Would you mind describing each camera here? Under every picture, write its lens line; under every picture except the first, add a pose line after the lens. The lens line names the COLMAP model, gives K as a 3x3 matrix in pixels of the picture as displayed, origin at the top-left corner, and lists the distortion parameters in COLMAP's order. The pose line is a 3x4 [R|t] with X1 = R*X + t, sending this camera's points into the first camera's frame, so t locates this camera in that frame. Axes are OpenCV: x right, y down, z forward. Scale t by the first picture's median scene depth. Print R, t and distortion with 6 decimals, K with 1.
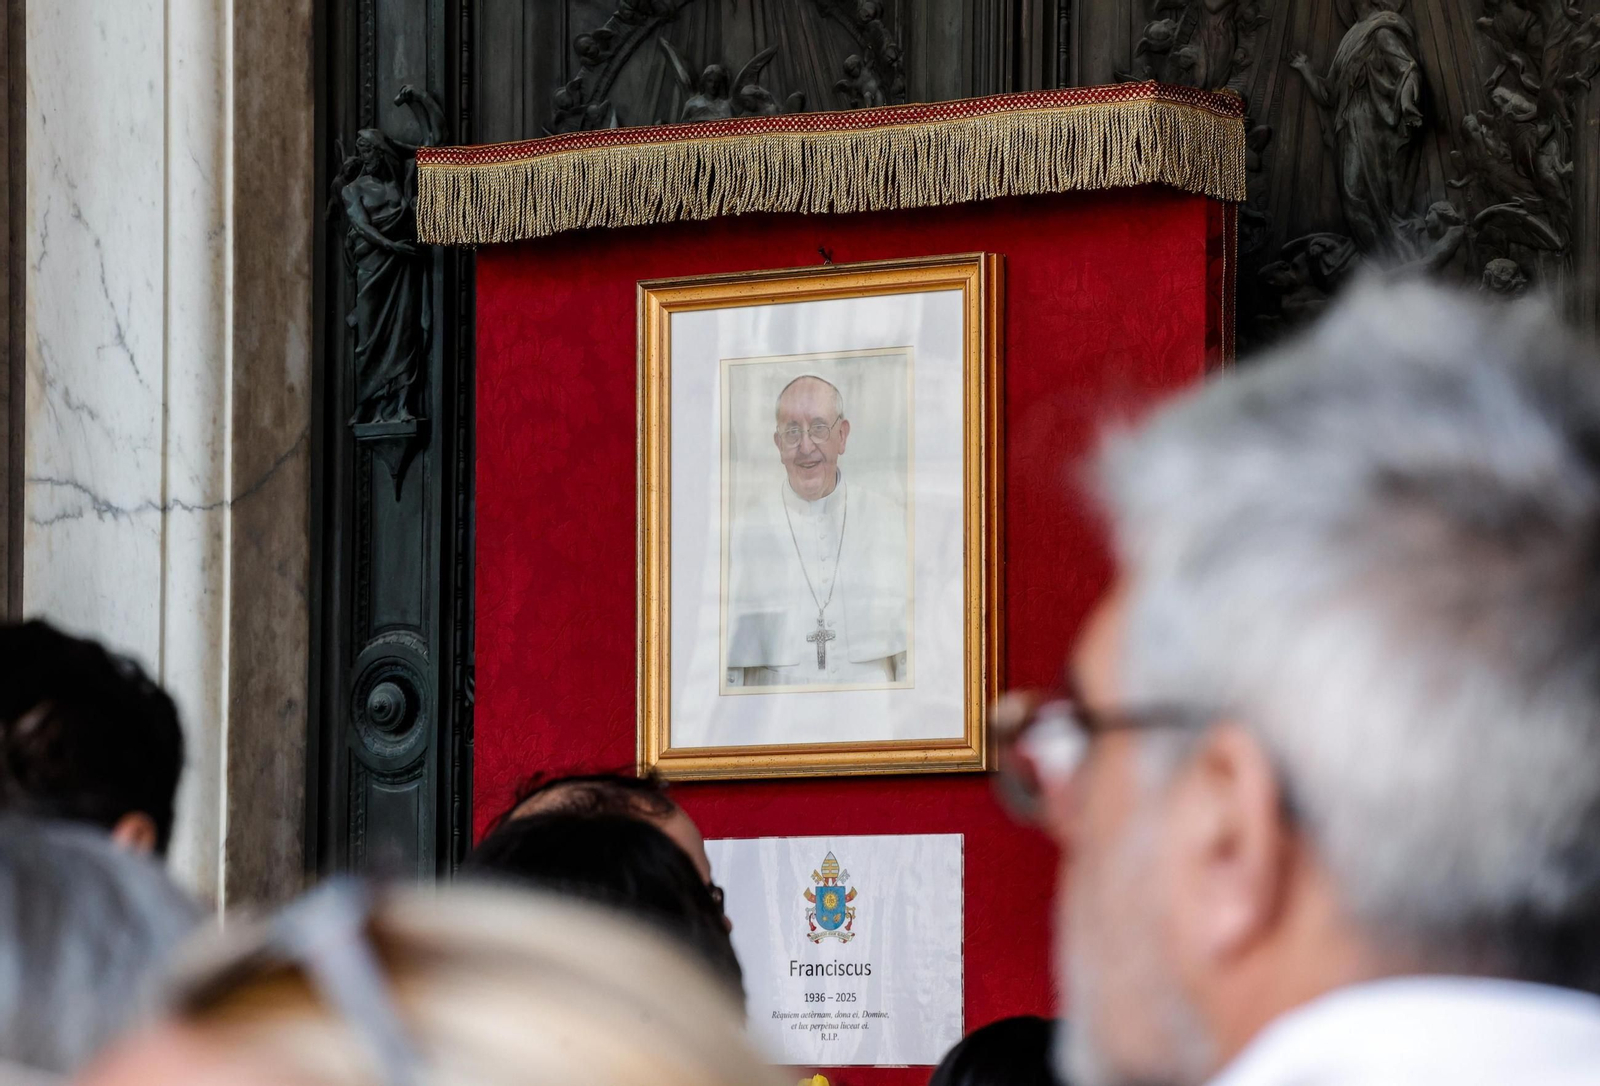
lens RADIAL K [[7627.3, 0, 802.5], [0, 7627.3, 601.1], [0, 0, 1]] dist [1.414184, 0.000000]
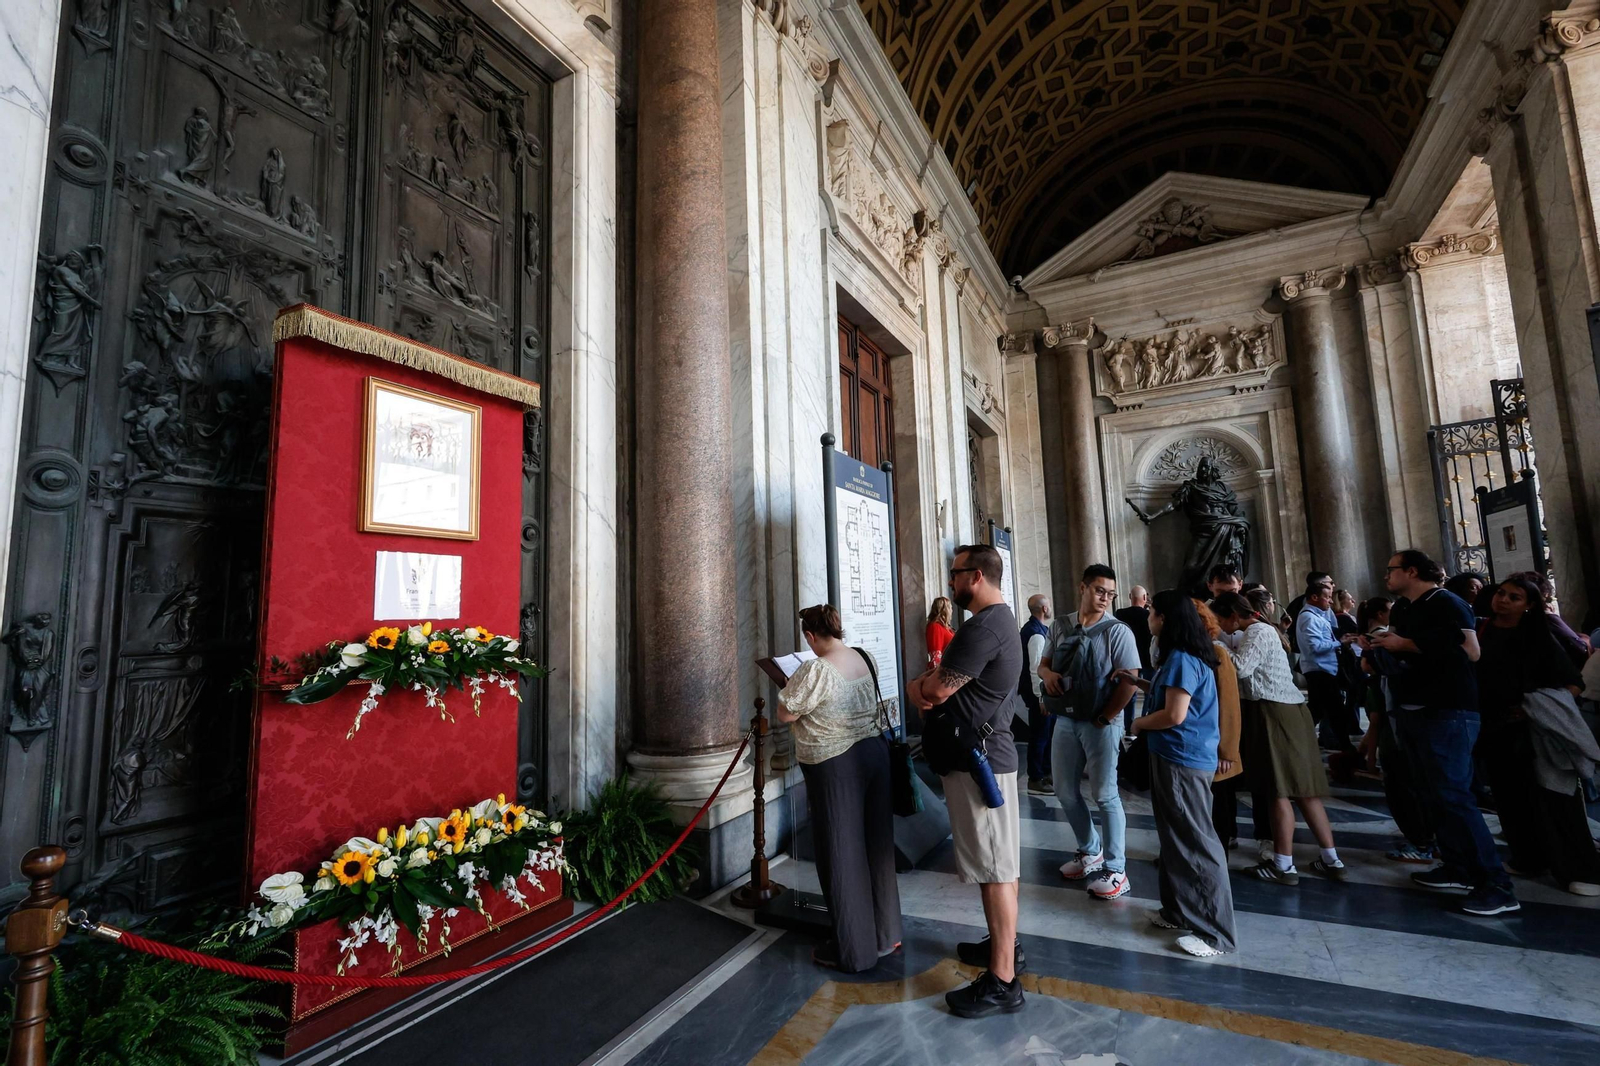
lens RADIAL K [[737.8, 0, 799.5], [0, 737.8, 536.1], [0, 0, 1]] dist [0.000014, 0.002264]
pose [[-0.170269, 0.108703, 0.979384, -0.349926], [-0.036341, 0.992528, -0.116480, 0.054615], [-0.984727, -0.055425, -0.165046, 0.871210]]
